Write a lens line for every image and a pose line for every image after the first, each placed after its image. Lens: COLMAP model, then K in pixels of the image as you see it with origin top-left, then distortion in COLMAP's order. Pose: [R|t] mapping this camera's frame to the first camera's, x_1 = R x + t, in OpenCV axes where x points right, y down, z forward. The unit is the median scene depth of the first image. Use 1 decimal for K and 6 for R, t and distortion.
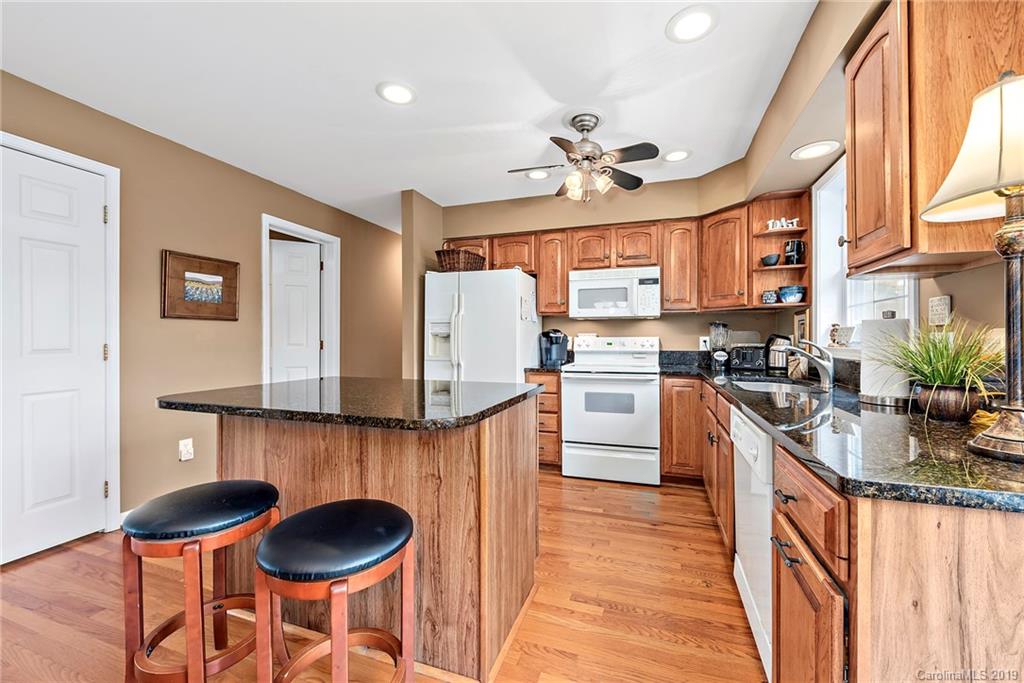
lens RADIAL K [[404.6, 0, 513.2], [0, 404.6, 340.8], [0, 0, 1]] dist [0.002602, -0.000164]
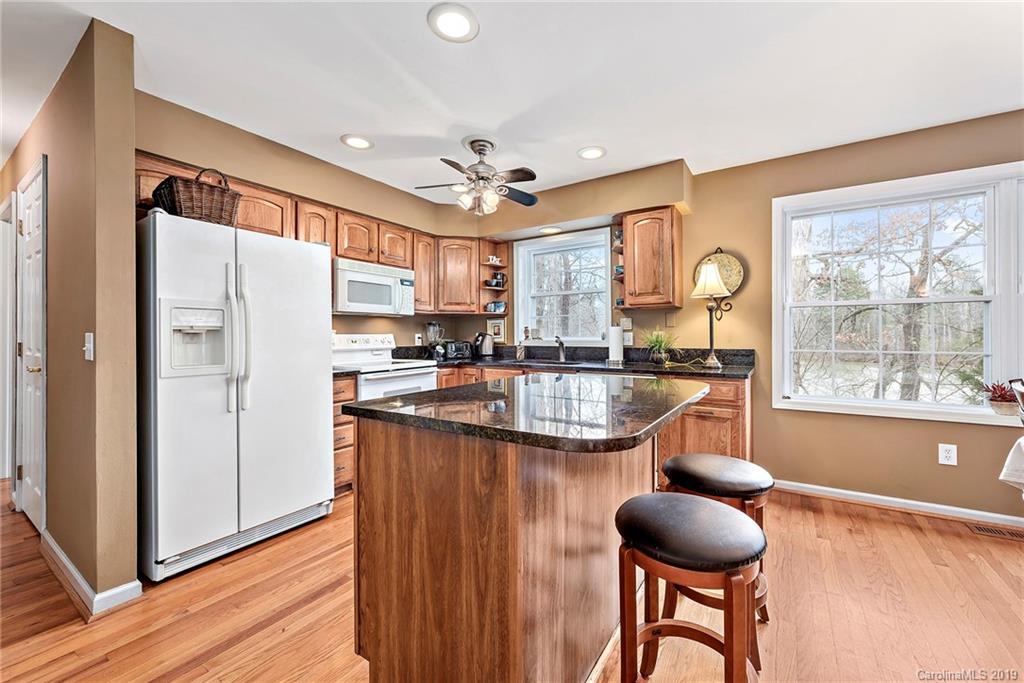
lens RADIAL K [[404.6, 0, 531.2], [0, 404.6, 333.6], [0, 0, 1]] dist [0.002602, -0.000164]
pose [[0.231155, 0.002969, 0.972913, -0.646745], [0.005753, 0.999974, -0.004418, -0.003952], [-0.972900, 0.006619, 0.231131, 0.430524]]
